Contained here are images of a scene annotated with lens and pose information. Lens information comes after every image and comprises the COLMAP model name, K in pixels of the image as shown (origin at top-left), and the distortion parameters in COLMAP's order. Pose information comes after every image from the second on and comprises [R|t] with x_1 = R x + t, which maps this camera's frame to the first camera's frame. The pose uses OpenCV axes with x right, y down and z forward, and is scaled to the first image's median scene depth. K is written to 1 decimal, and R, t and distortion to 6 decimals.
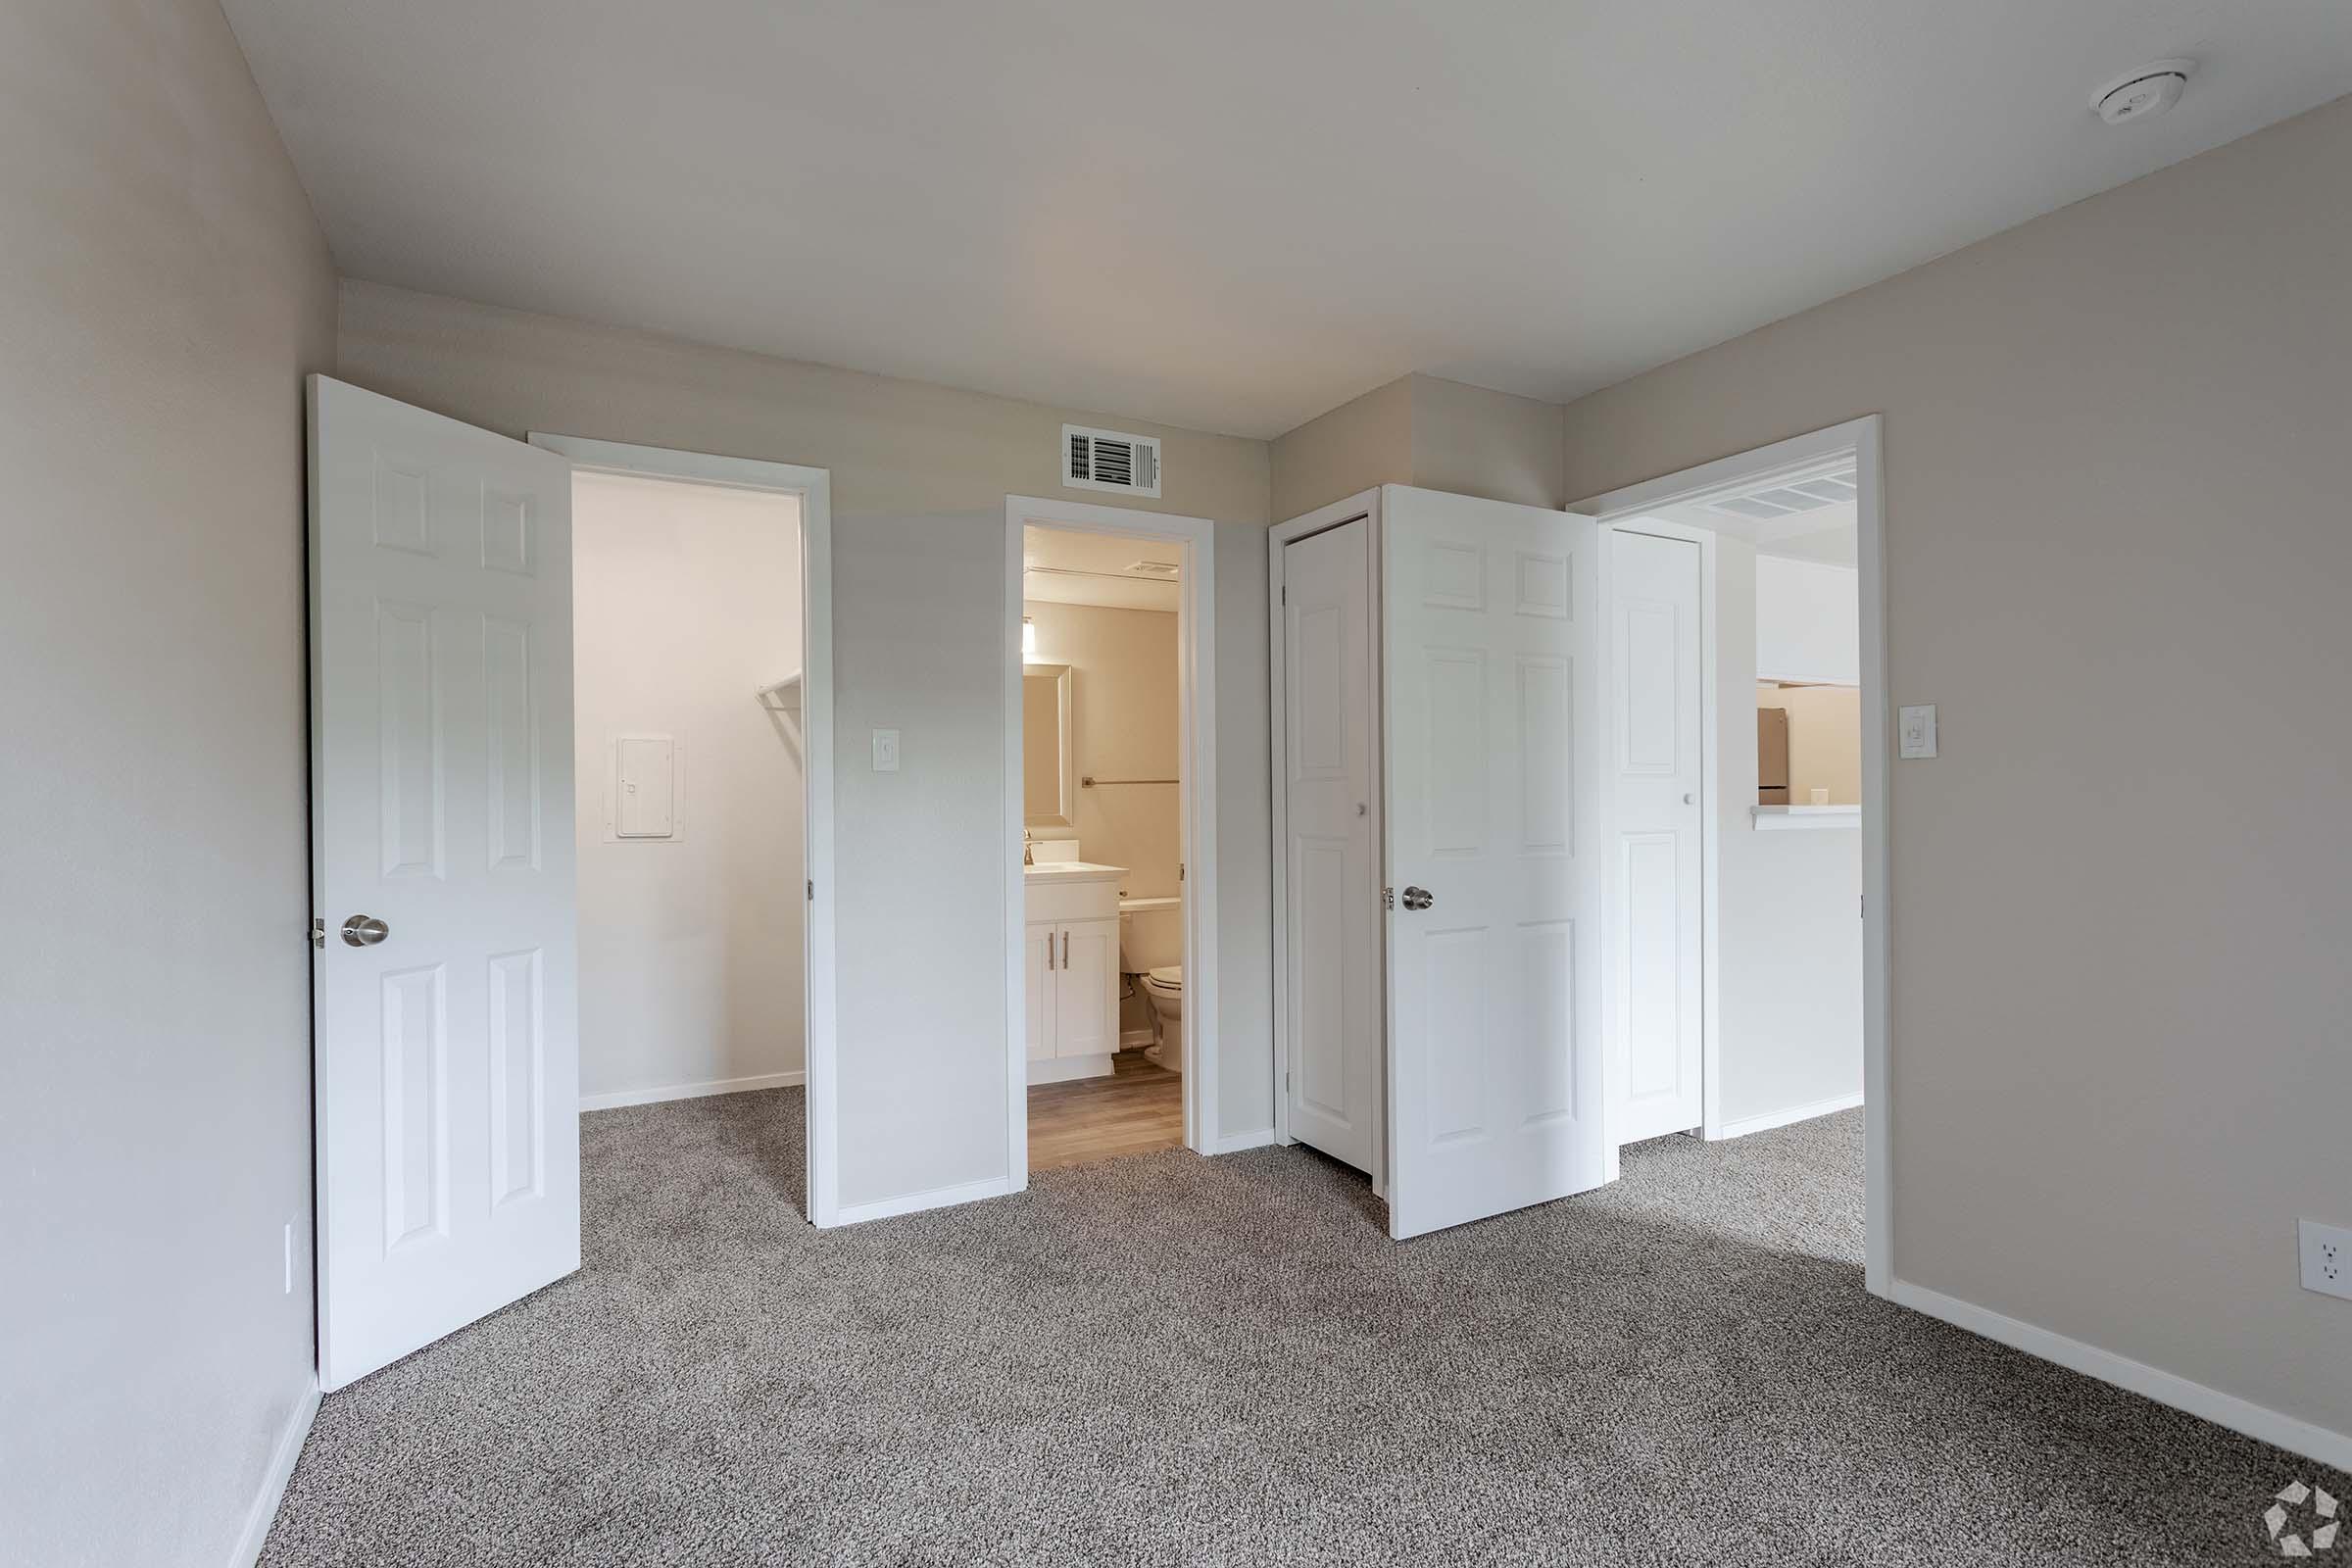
lens RADIAL K [[1093.0, 0, 1200.8], [0, 1093.0, 776.5], [0, 0, 1]] dist [0.000288, -0.000241]
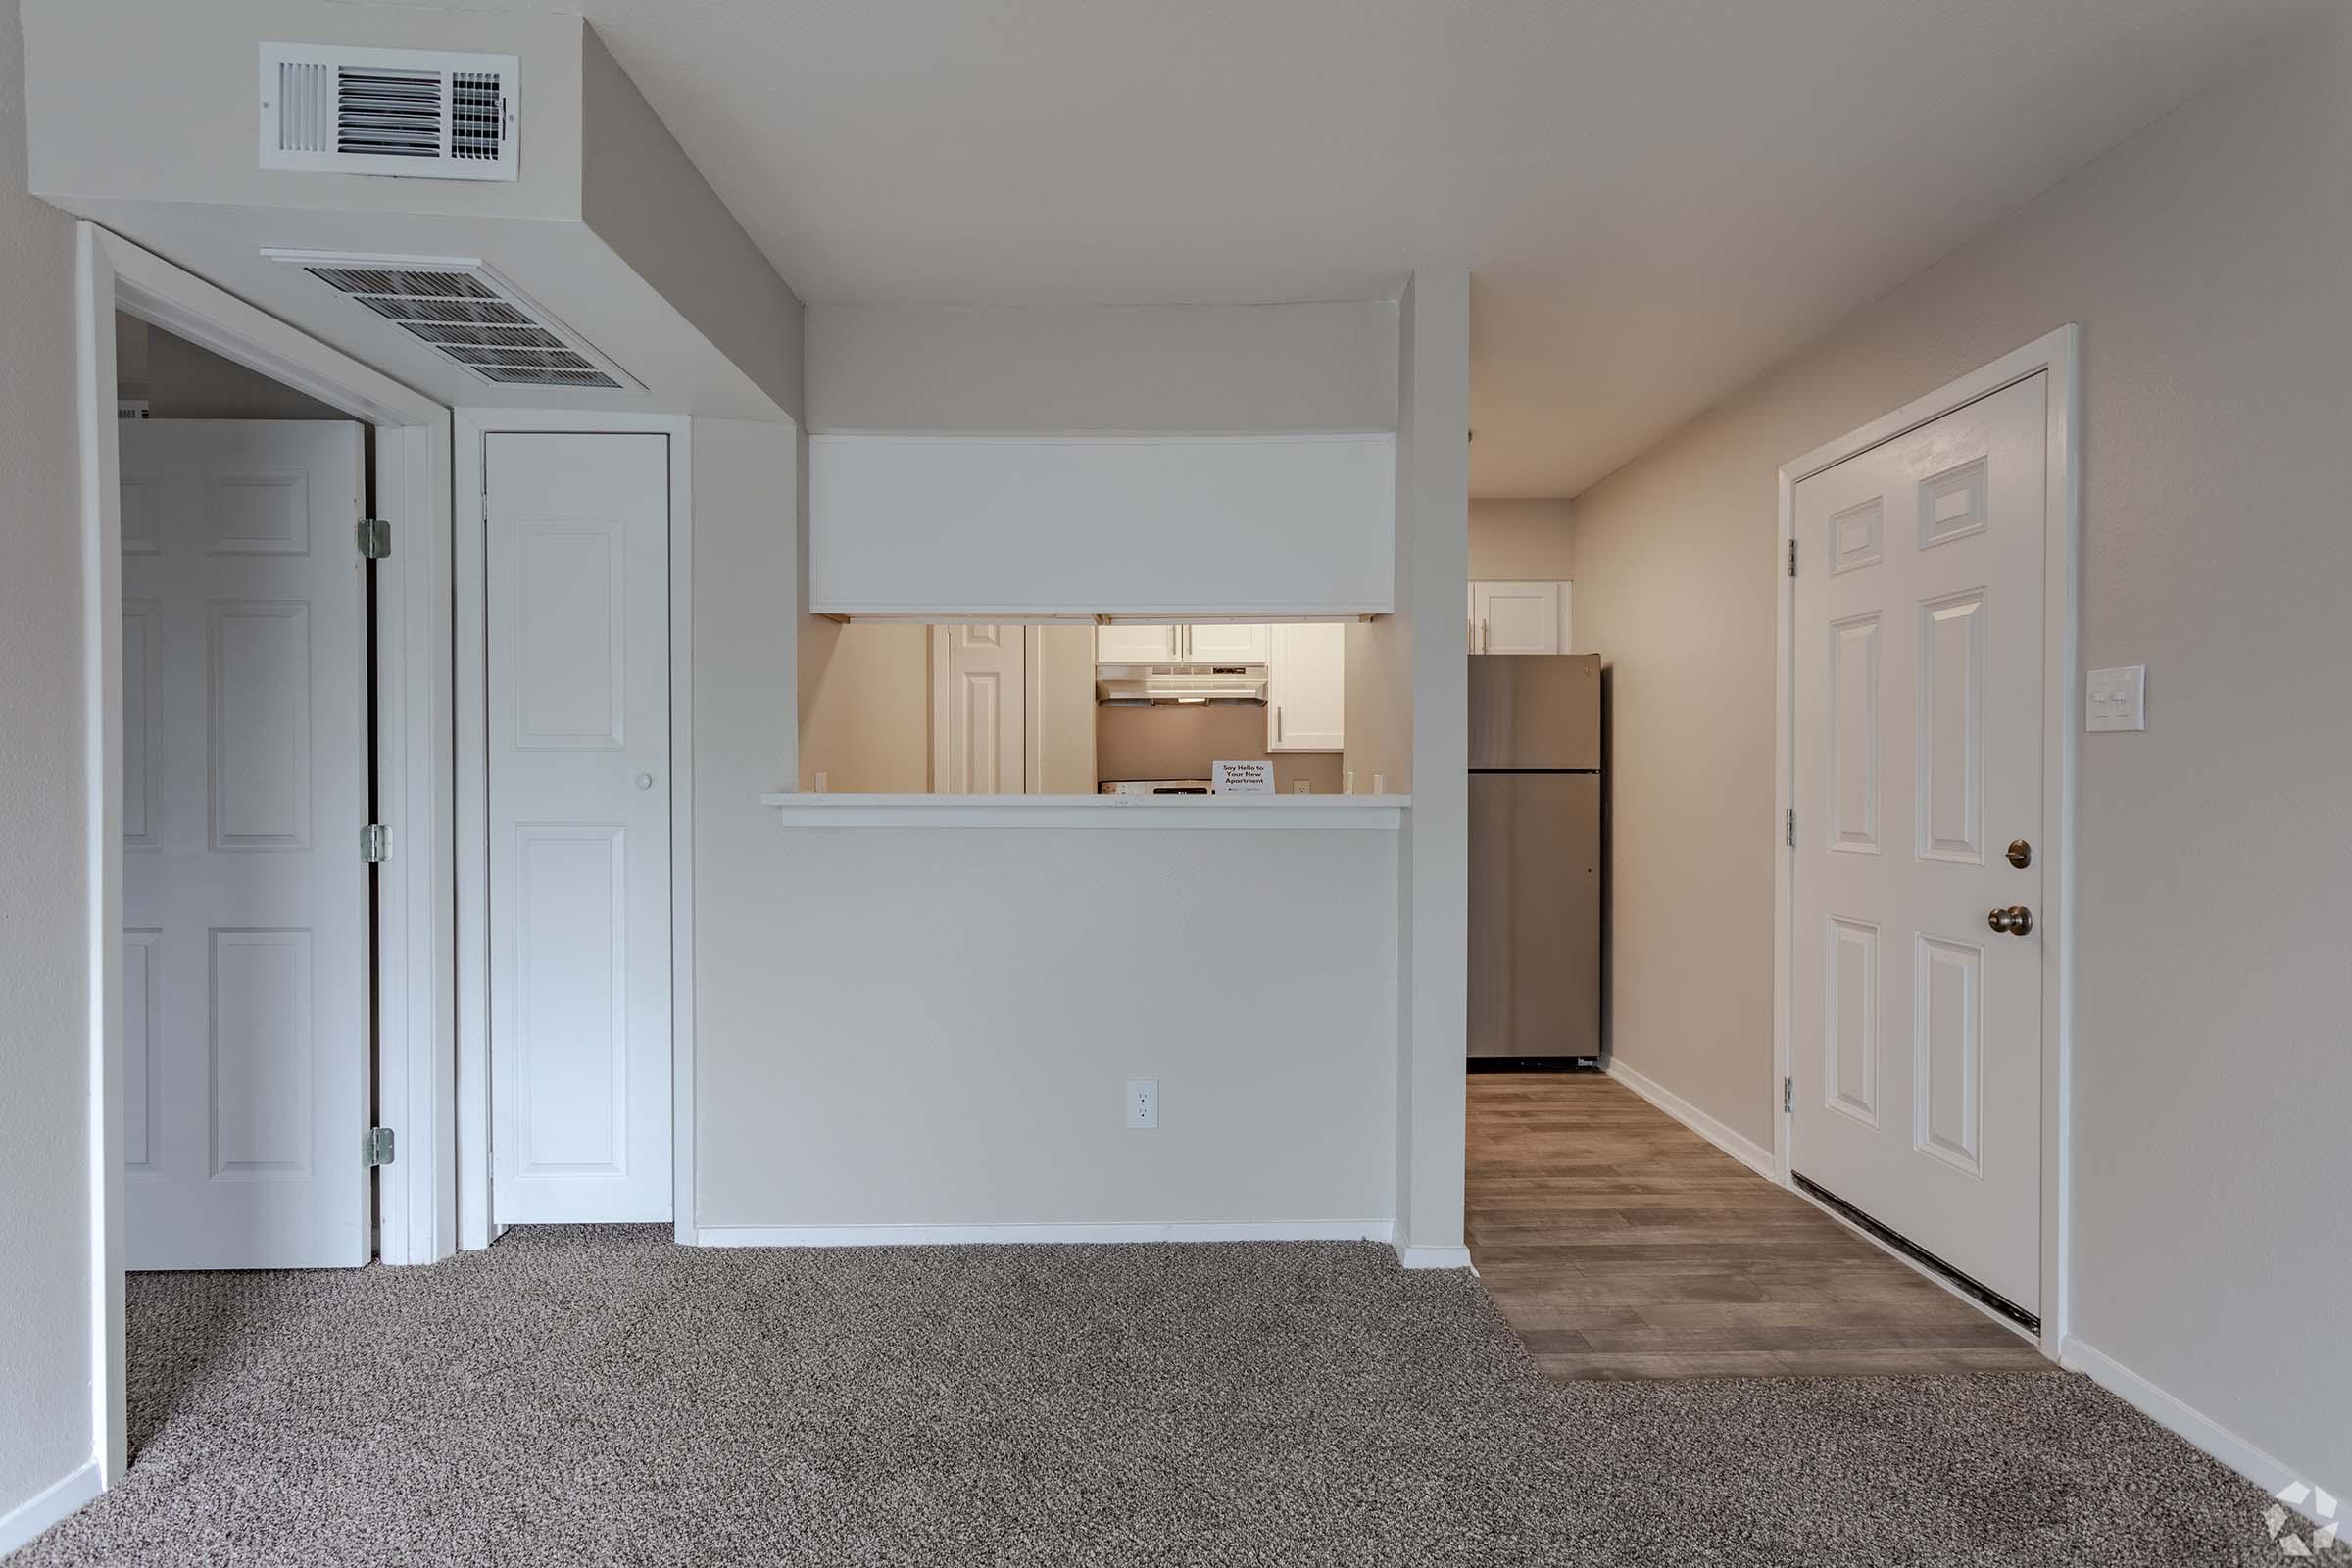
lens RADIAL K [[1093.0, 0, 1182.6], [0, 1093.0, 774.4], [0, 0, 1]] dist [0.000288, -0.000241]
pose [[0.890686, 0.008623, -0.454538, 1.103585], [-0.000794, 0.999848, 0.017412, 0.002348], [0.454619, -0.015148, 0.890557, 0.501021]]
